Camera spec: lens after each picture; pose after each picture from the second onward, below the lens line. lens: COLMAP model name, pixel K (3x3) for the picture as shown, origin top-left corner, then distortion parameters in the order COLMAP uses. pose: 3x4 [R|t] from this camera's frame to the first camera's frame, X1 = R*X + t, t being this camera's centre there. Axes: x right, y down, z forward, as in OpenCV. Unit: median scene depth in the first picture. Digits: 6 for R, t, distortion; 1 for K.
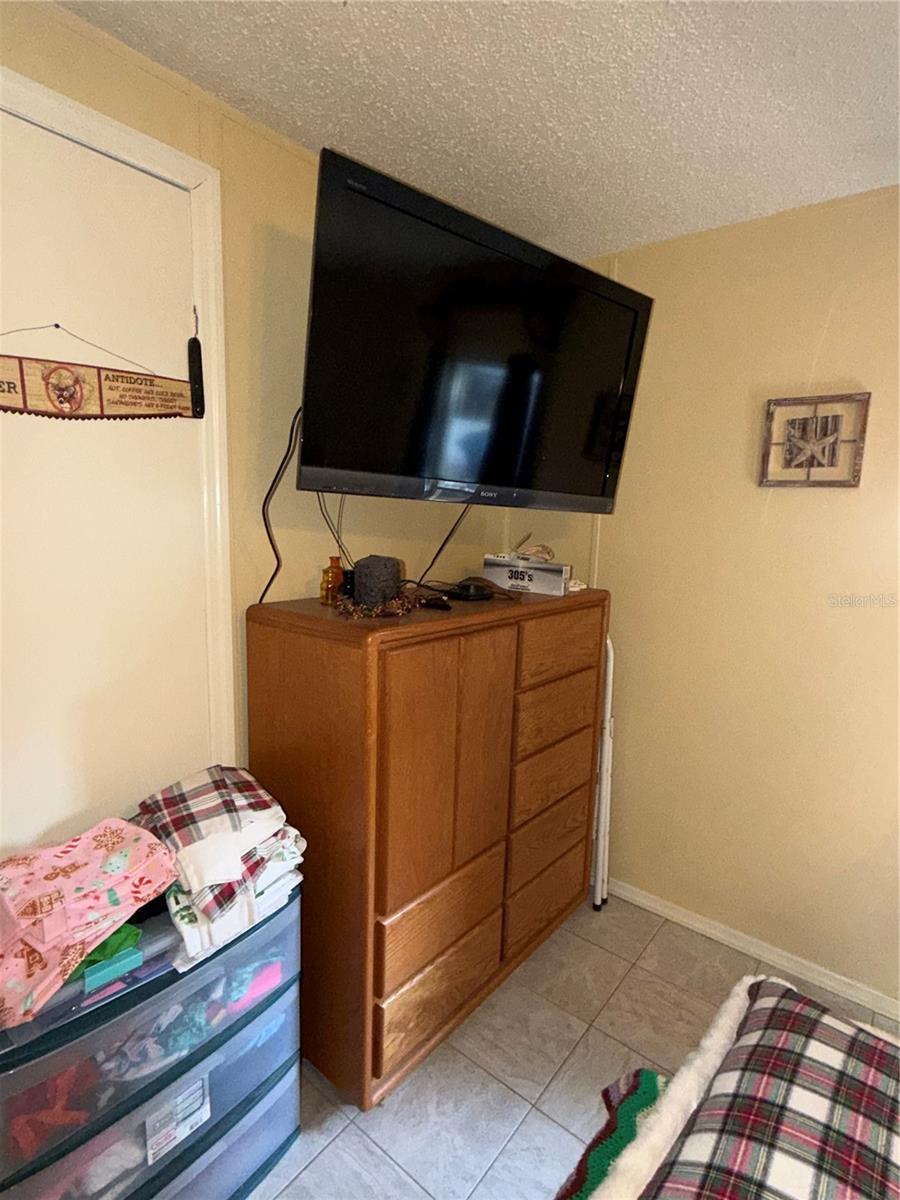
lens RADIAL K [[610.4, 0, 444.9], [0, 610.4, 602.4], [0, 0, 1]] dist [-0.005685, 0.001527]
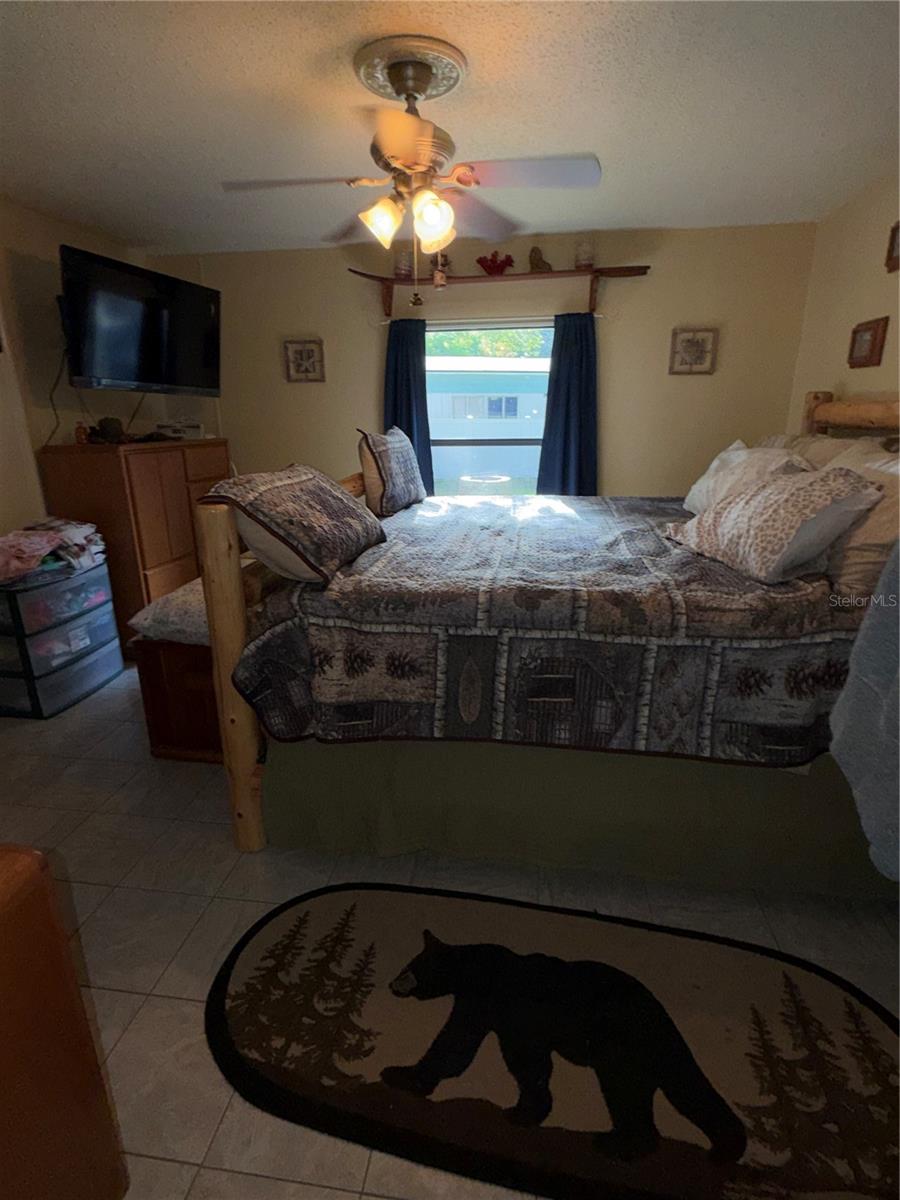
lens RADIAL K [[610.4, 0, 454.9], [0, 610.4, 610.6], [0, 0, 1]] dist [-0.005685, 0.001527]
pose [[0.852118, -0.191663, 0.486991, -0.213299], [0.104640, 0.974133, 0.200290, 0.254303], [-0.512782, -0.119713, 0.850132, -1.377223]]
